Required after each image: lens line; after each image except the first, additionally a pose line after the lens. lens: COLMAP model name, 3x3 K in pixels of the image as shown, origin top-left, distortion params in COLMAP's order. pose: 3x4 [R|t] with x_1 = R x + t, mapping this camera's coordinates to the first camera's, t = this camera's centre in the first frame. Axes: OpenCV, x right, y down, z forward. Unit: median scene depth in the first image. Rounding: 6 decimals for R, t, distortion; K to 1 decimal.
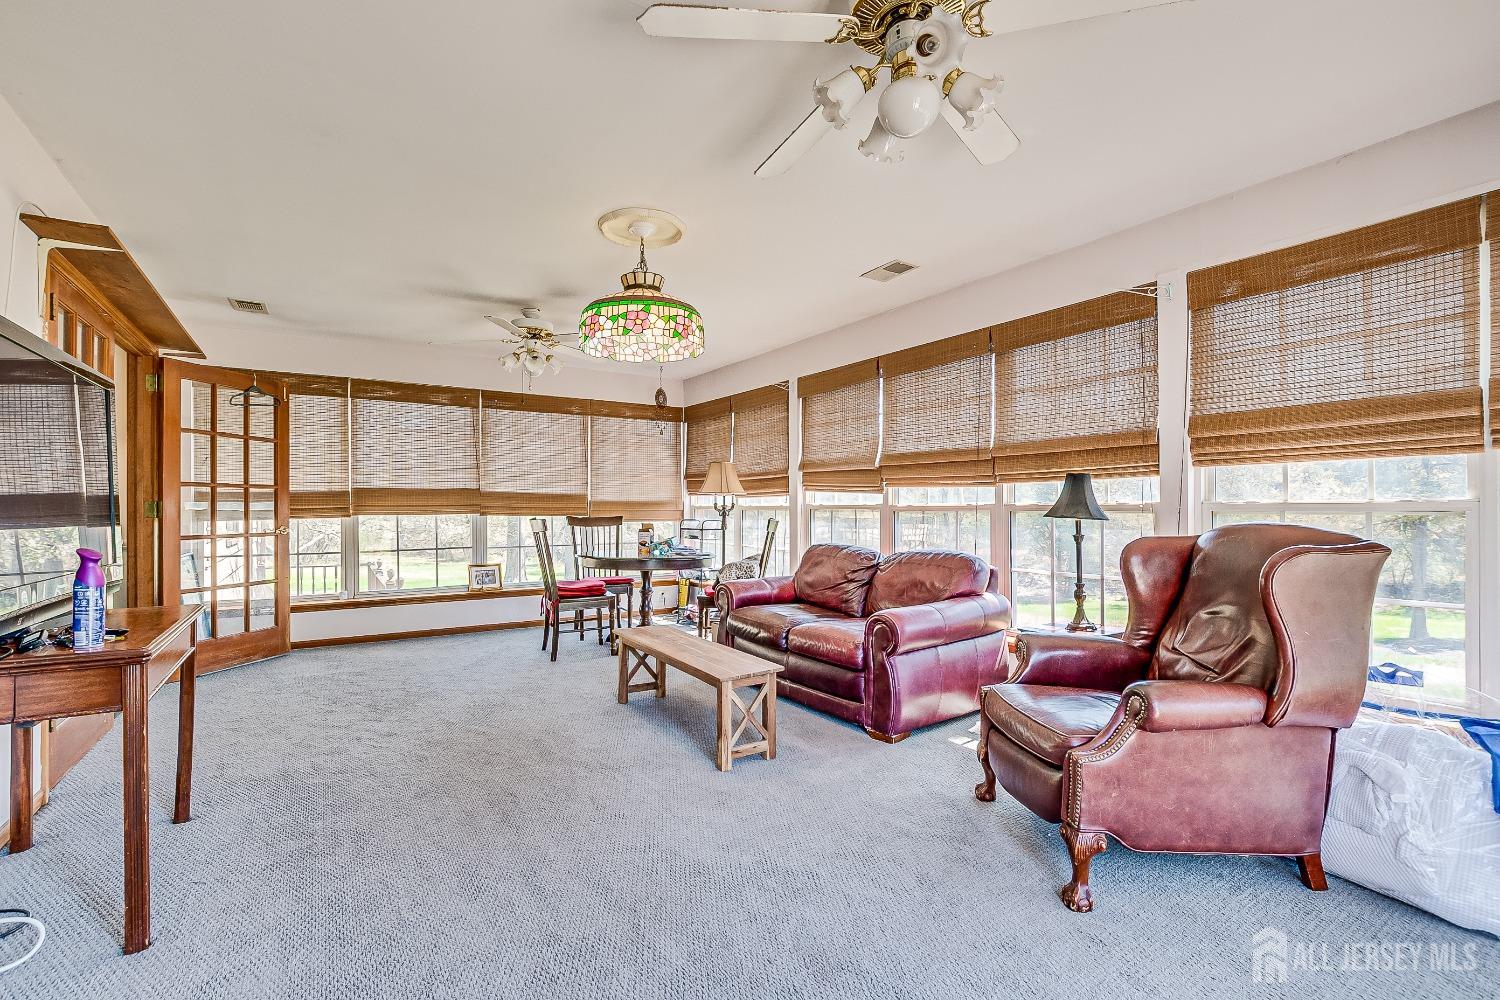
lens RADIAL K [[656.4, 0, 748.4], [0, 656.4, 498.1], [0, 0, 1]] dist [-0.020406, 0.002339]
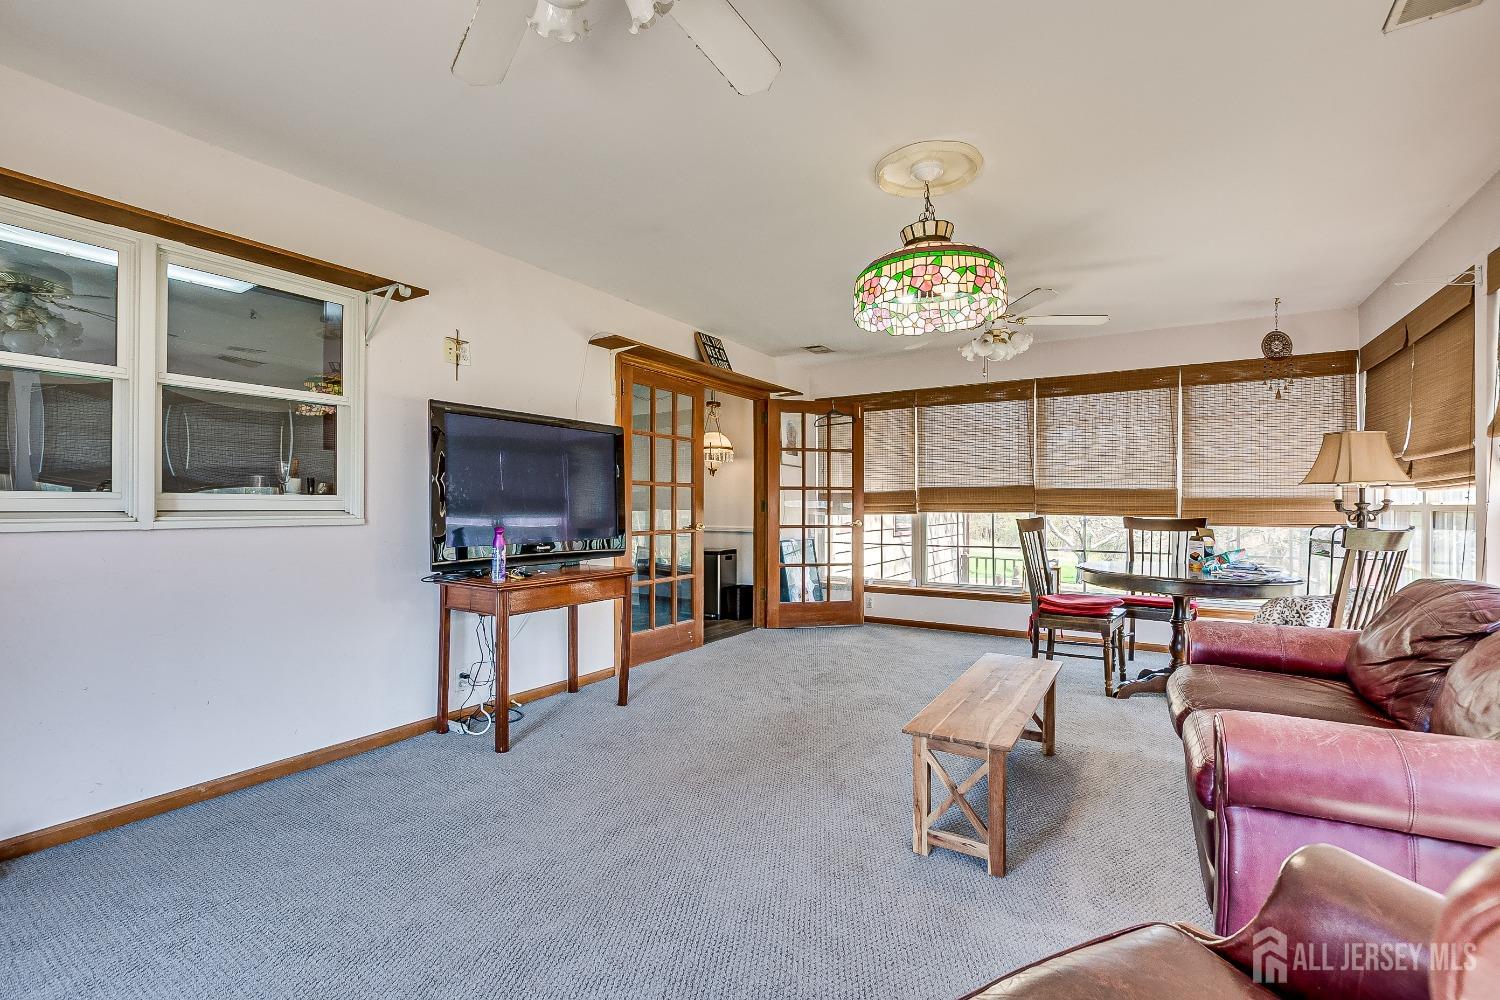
lens RADIAL K [[656.4, 0, 743.6], [0, 656.4, 505.2], [0, 0, 1]] dist [-0.020406, 0.002339]
pose [[0.421614, 0.002827, -0.906771, 0.313668], [0.010426, 0.999914, 0.007965, 0.002268], [0.906716, -0.012812, 0.421548, 0.278864]]
